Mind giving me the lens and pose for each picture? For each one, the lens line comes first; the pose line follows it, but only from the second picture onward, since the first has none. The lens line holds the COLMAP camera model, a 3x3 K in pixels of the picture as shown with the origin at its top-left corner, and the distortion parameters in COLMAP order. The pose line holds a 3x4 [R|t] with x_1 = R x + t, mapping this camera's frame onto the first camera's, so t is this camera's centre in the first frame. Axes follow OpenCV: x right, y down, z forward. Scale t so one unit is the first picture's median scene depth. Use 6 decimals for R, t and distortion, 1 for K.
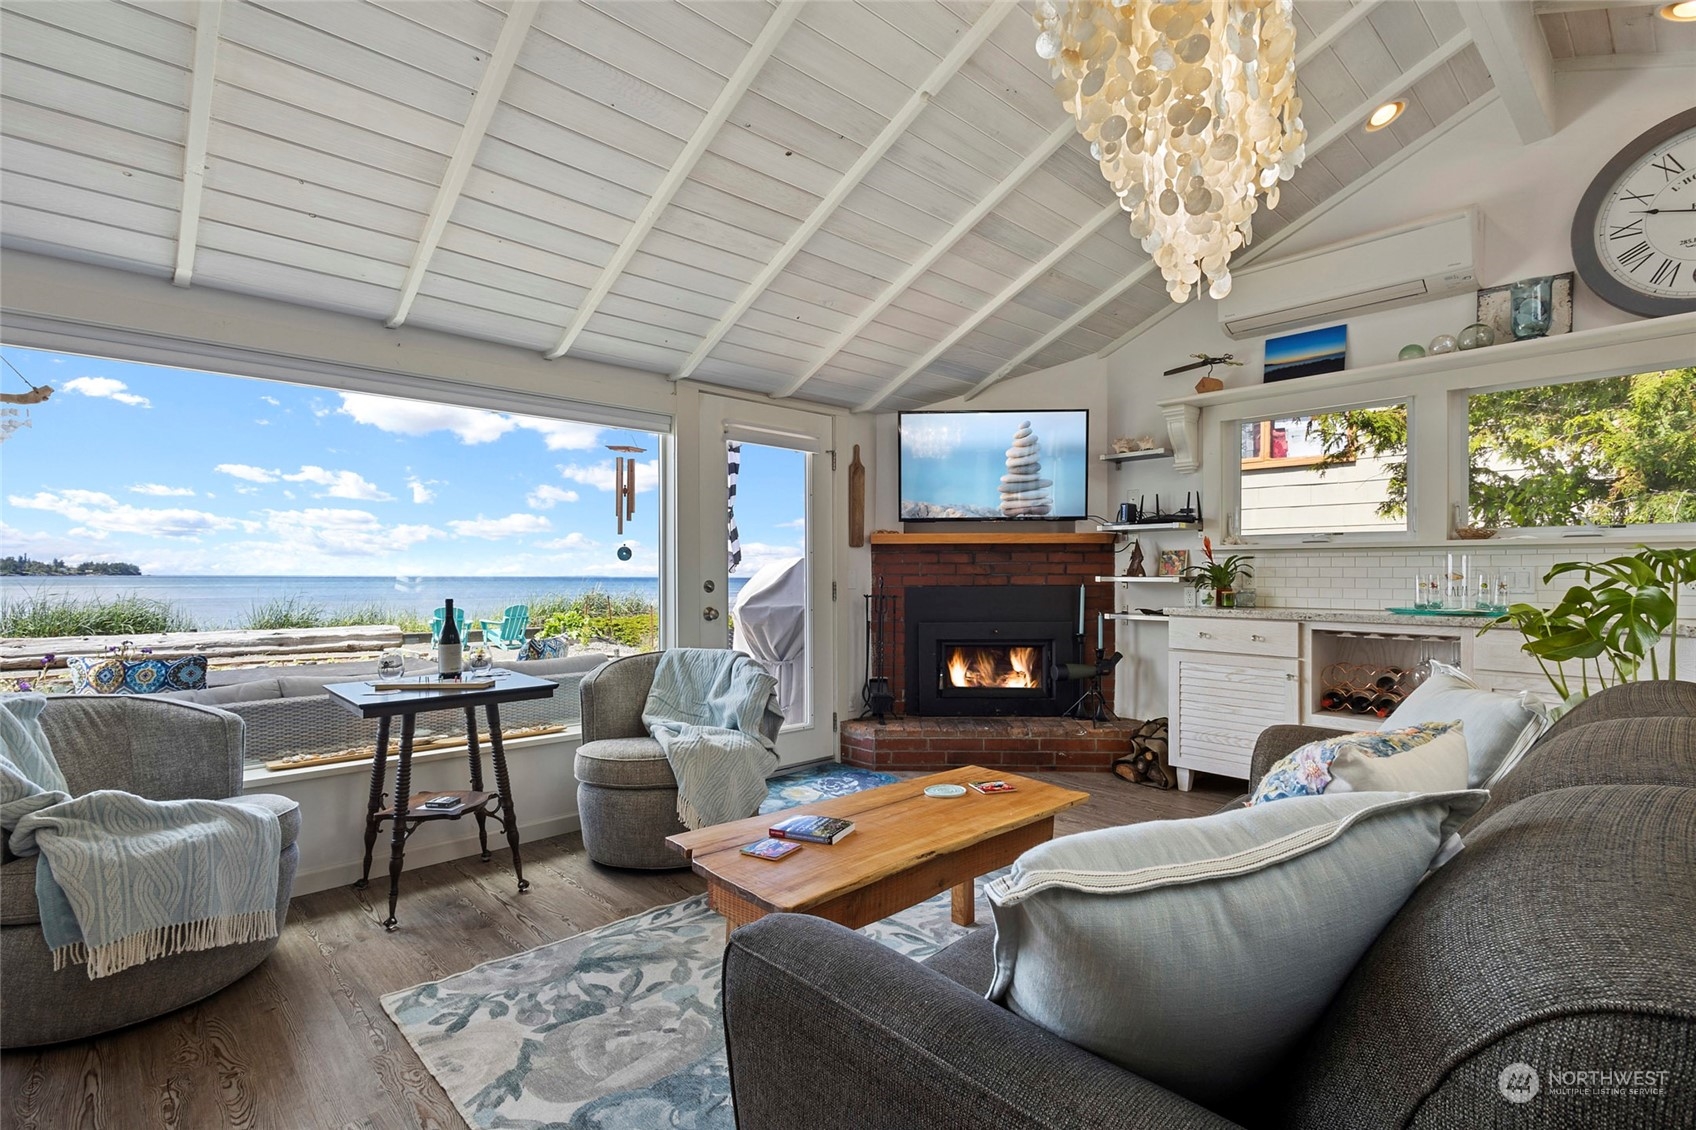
lens RADIAL K [[797.6, 0, 852.2], [0, 797.6, 572.8], [0, 0, 1]] dist [0.007827, -0.001126]
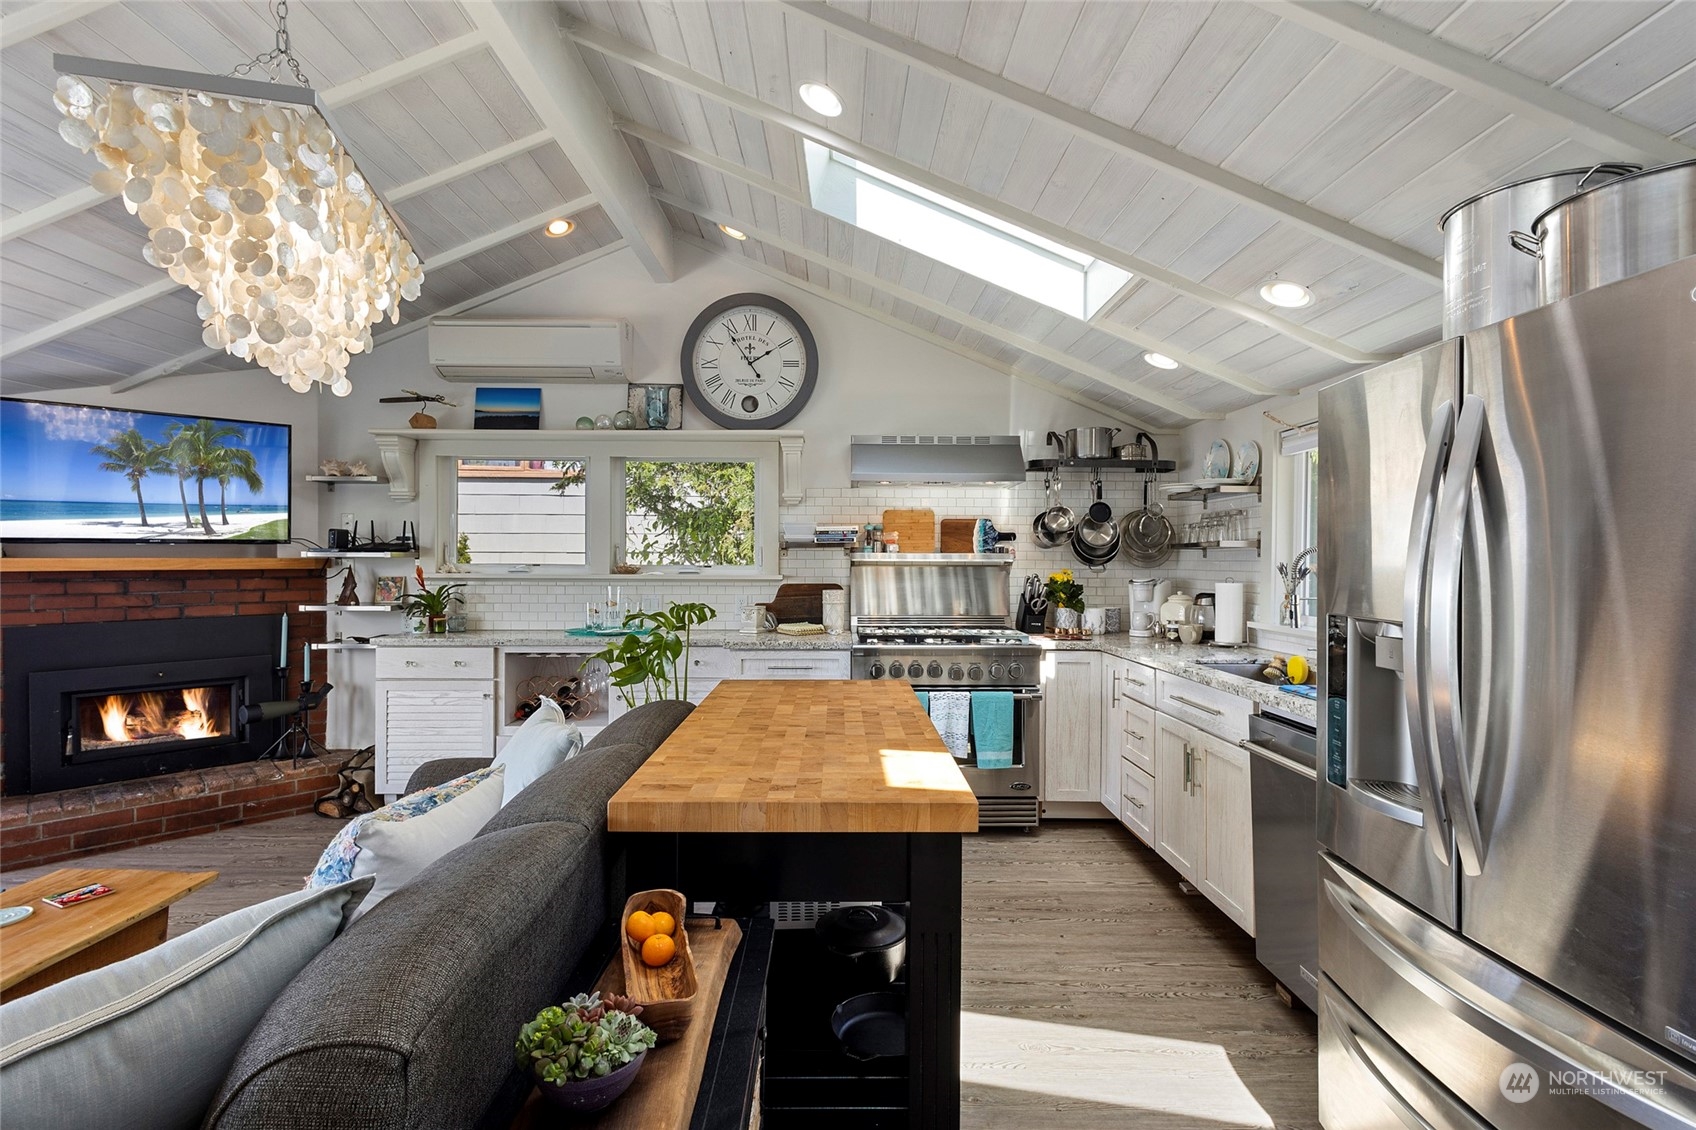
lens RADIAL K [[788.7, 0, 848.3], [0, 788.7, 561.8], [0, 0, 1]] dist [0.007781, -0.000604]
pose [[0.675910, -0.002467, 0.736980, 0.068990], [-0.001914, 0.999985, 0.005103, -0.065157], [-0.736982, -0.004860, 0.675895, -0.128302]]
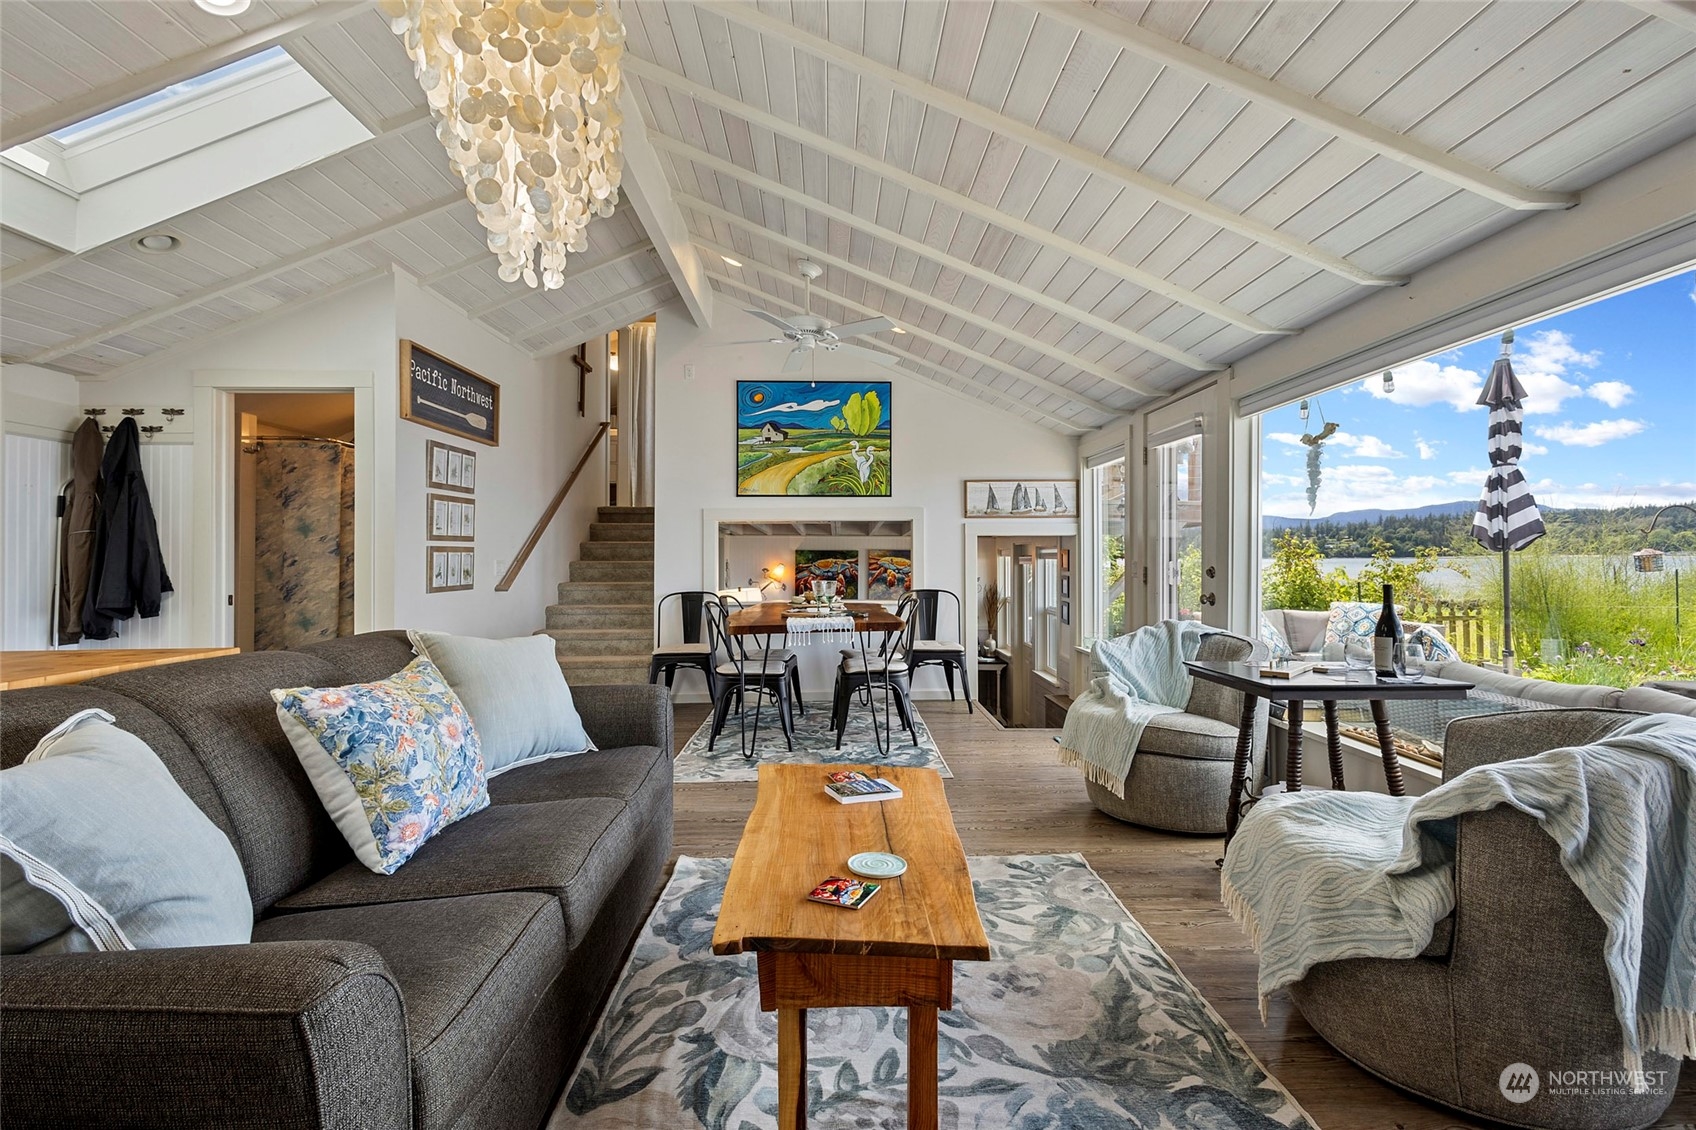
lens RADIAL K [[783.8, 0, 844.9], [0, 783.8, 549.0], [0, 0, 1]] dist [0.014105, -0.004530]
pose [[-0.666455, -0.009142, -0.745490, 0.419977], [0.004988, 0.999848, -0.016720, 0.005267], [0.745529, -0.014861, -0.666308, 0.928504]]
